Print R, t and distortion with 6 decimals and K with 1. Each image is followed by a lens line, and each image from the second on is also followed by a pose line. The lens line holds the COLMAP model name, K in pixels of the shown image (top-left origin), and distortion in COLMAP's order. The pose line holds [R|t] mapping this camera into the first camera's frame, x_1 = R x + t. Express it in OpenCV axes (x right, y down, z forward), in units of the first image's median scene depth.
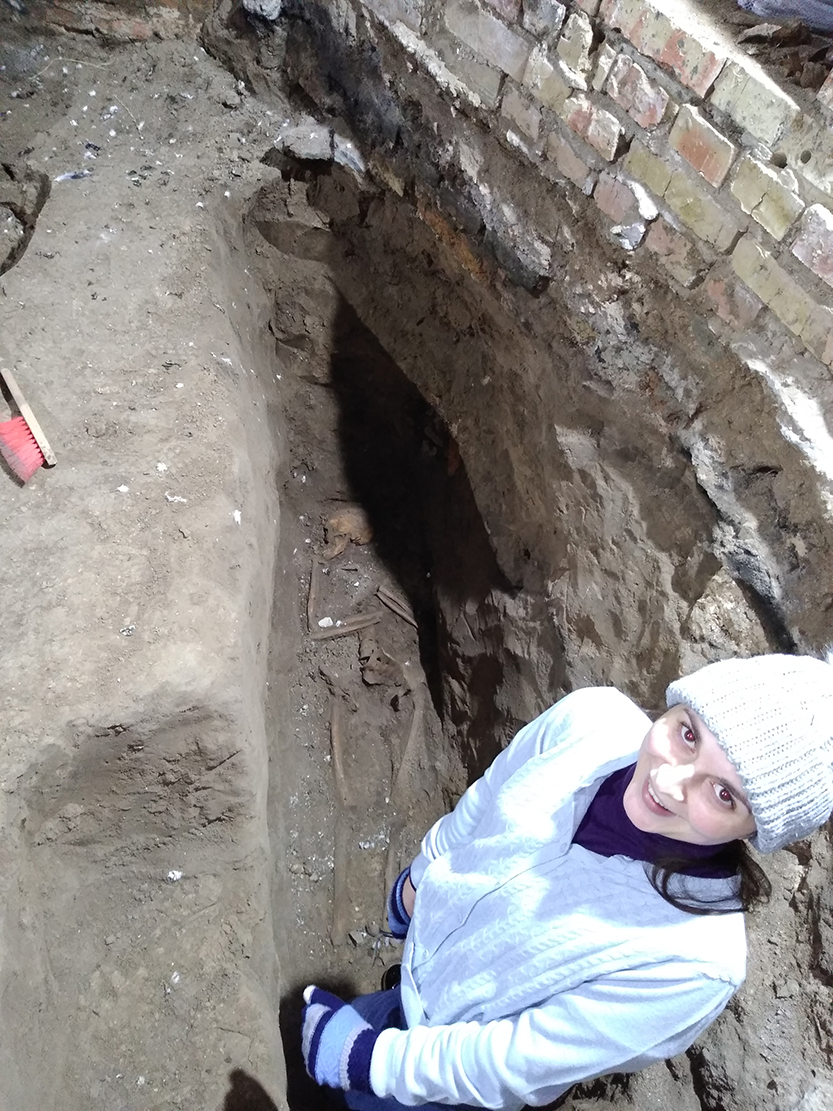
lens RADIAL K [[854.8, 0, 418.2], [0, 854.8, 559.3], [0, 0, 1]] dist [0.046136, -0.067628]
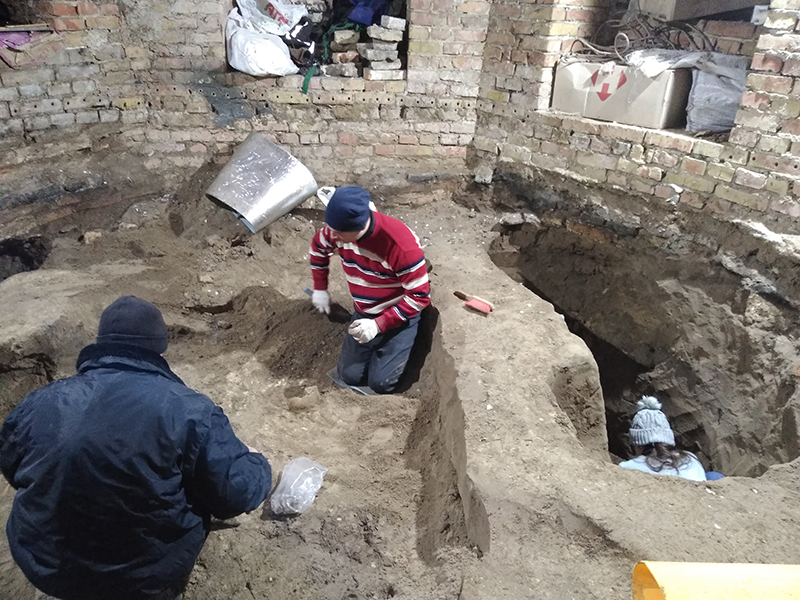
lens RADIAL K [[615.5, 0, 396.2], [0, 615.5, 300.5], [0, 0, 1]] dist [0.046136, -0.067628]
pose [[0.983256, -0.181258, 0.018768, -0.738202], [0.170656, 0.879806, -0.443642, 0.661749], [0.063902, 0.439417, 0.896008, -0.770711]]
